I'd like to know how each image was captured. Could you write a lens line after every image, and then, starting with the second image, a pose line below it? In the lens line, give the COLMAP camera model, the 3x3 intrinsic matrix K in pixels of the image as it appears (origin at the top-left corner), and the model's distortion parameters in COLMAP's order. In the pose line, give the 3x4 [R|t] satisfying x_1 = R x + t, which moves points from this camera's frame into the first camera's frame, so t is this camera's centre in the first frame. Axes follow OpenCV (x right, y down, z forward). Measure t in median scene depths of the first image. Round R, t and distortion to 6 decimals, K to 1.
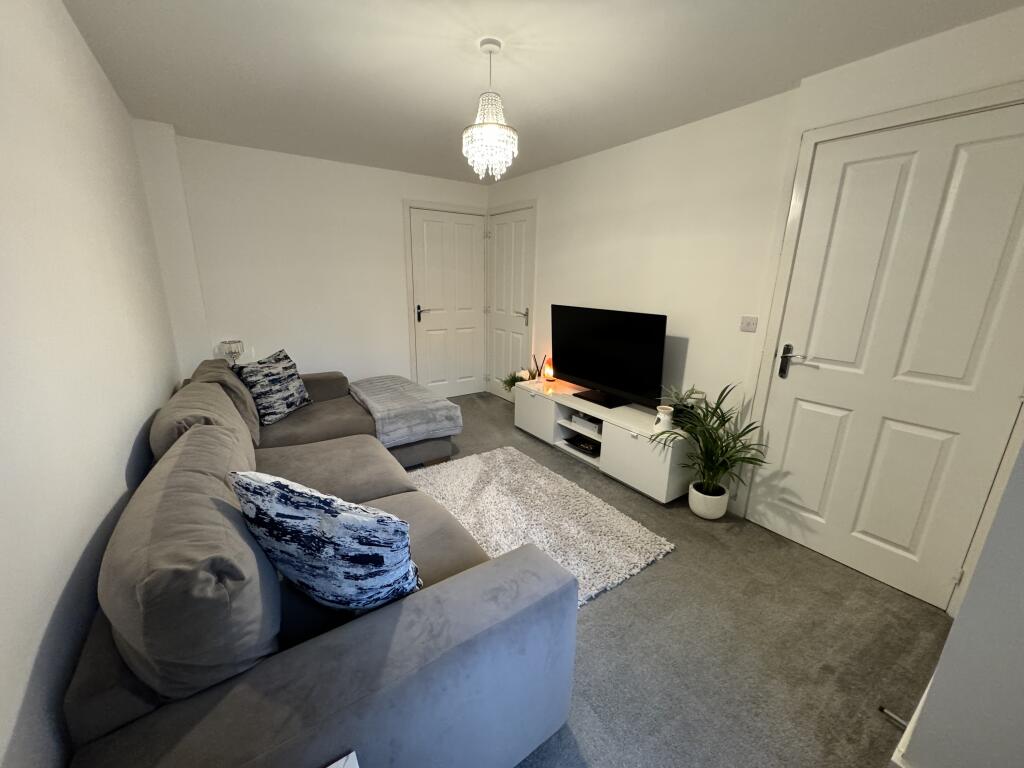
lens RADIAL K [[406.9, 0, 512.3], [0, 406.9, 383.6], [0, 0, 1]] dist [-0.013419, -0.000394]
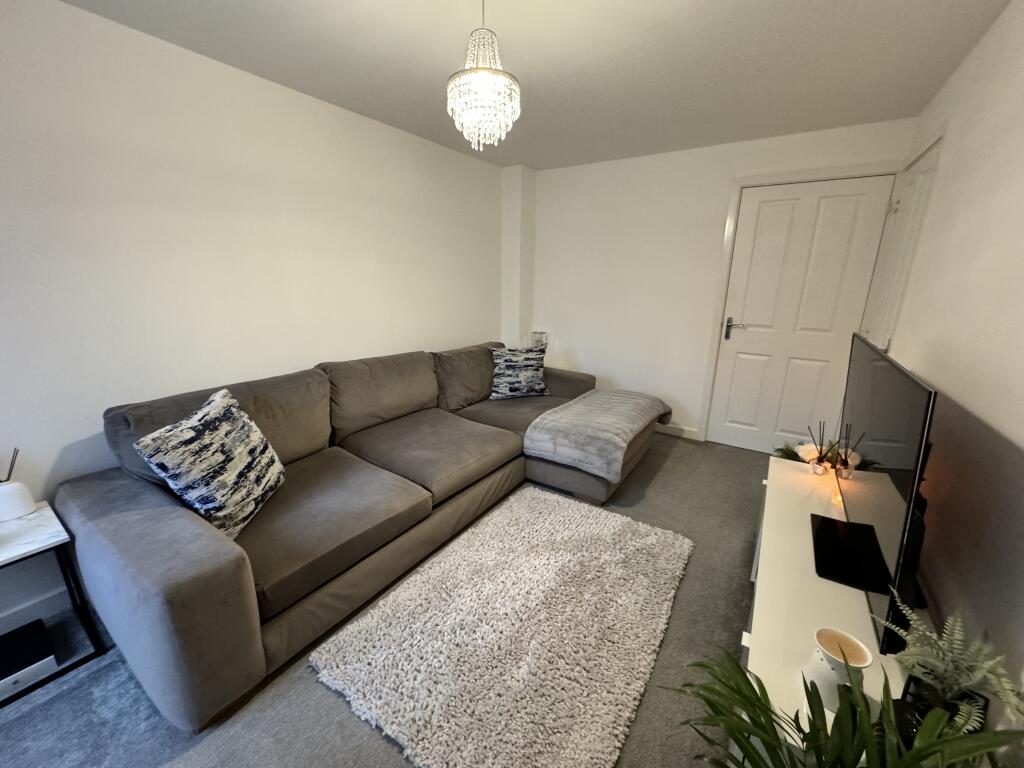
lens RADIAL K [[406.9, 0, 511.0], [0, 406.9, 383.4], [0, 0, 1]] dist [-0.013419, -0.000394]
pose [[0.367923, 0.219430, -0.903595, 0.485790], [-0.240902, 0.961073, 0.135298, -0.118712], [0.898109, 0.167898, 0.406462, 0.520179]]
